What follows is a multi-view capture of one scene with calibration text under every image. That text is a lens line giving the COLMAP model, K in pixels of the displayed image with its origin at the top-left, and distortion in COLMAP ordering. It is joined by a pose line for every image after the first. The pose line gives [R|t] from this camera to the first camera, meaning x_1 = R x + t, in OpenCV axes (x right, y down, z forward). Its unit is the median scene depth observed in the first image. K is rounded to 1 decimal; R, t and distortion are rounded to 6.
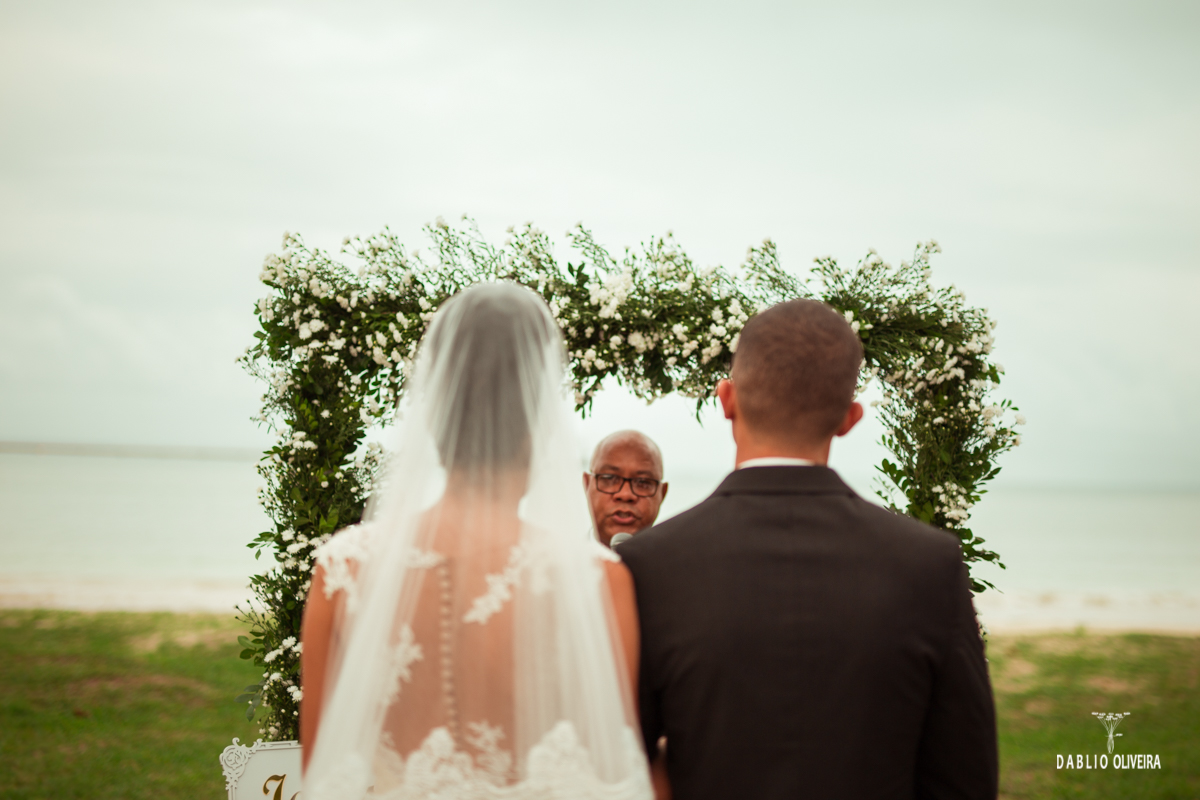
lens RADIAL K [[1670.5, 0, 597.0], [0, 1670.5, 378.2], [0, 0, 1]] dist [0.008102, 0.025625]
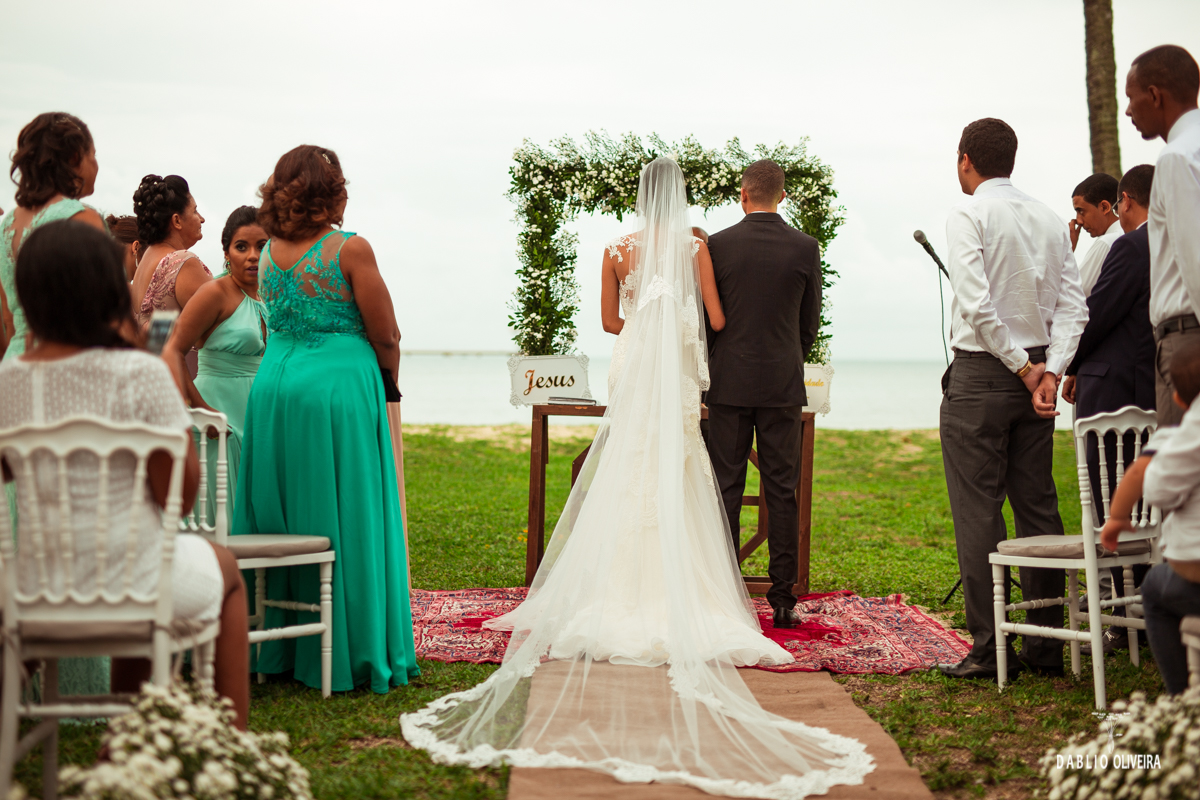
lens RADIAL K [[1670.5, 0, 597.0], [0, 1670.5, 378.2], [0, 0, 1]] dist [0.008102, 0.025625]
pose [[0.999094, -0.024134, 0.035045, -0.176534], [0.021776, 0.997571, 0.066172, 0.092060], [-0.036556, -0.065349, 0.997193, -1.303635]]
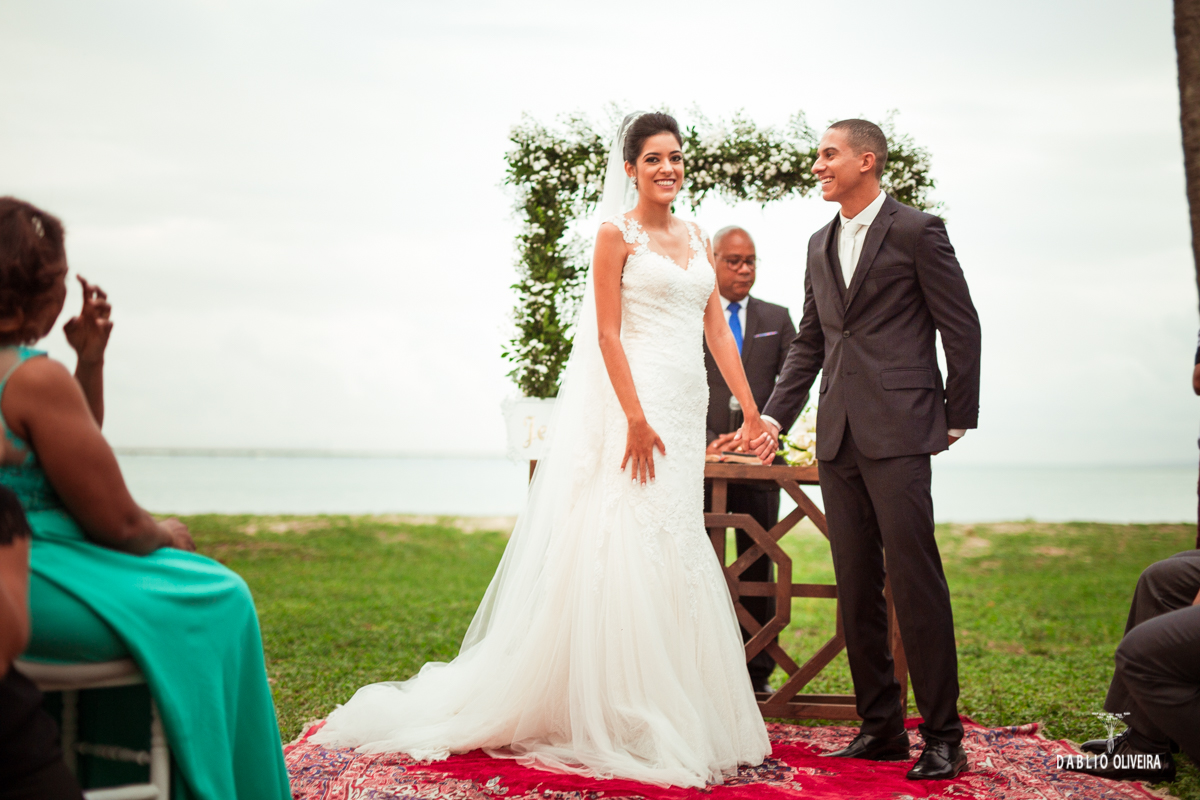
lens RADIAL K [[1670.5, 0, 597.0], [0, 1670.5, 378.2], [0, 0, 1]] dist [0.008102, 0.025625]
pose [[0.999618, -0.020381, 0.018675, -0.148841], [0.020312, 0.999786, 0.003874, 0.186638], [-0.018749, -0.003493, 0.999818, -0.737607]]
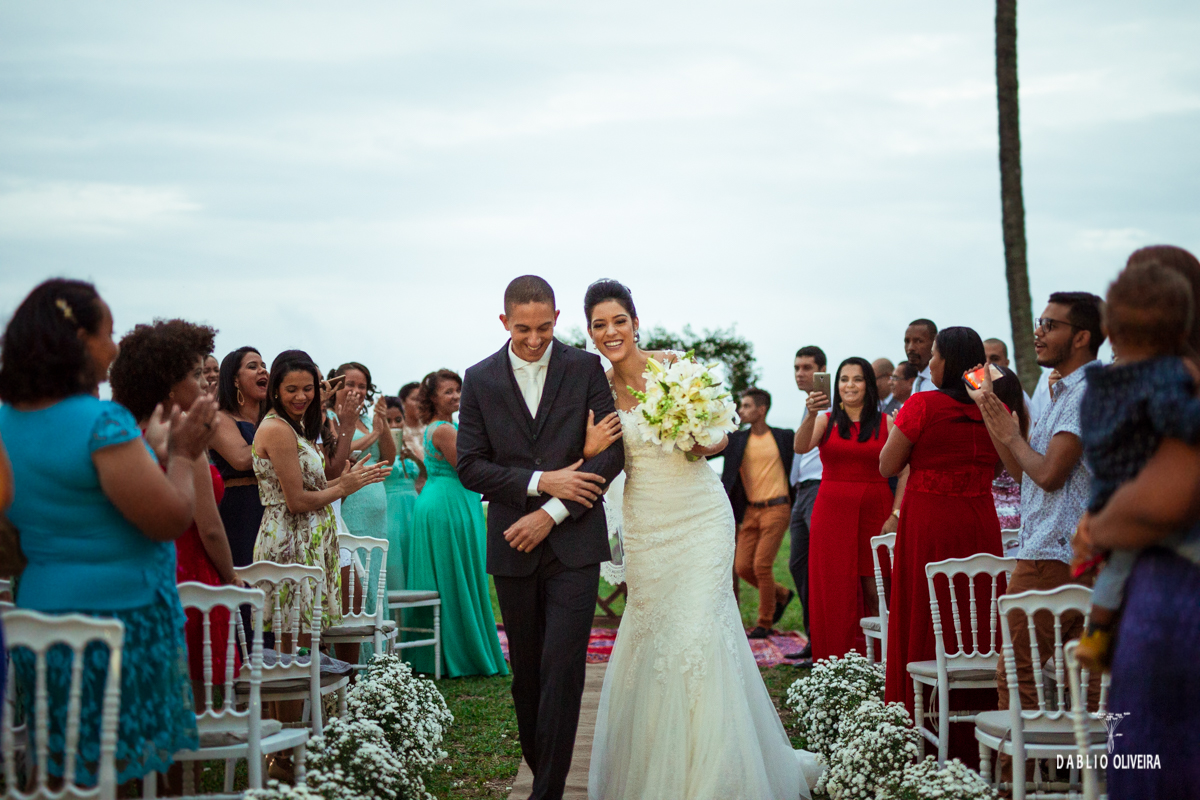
lens RADIAL K [[1670.5, 0, 597.0], [0, 1670.5, 378.2], [0, 0, 1]] dist [0.008102, 0.025625]
pose [[0.999085, -0.041516, 0.010279, -0.126183], [0.041219, 0.998768, 0.027639, -0.073192], [-0.011414, -0.027190, 0.999565, -2.462015]]
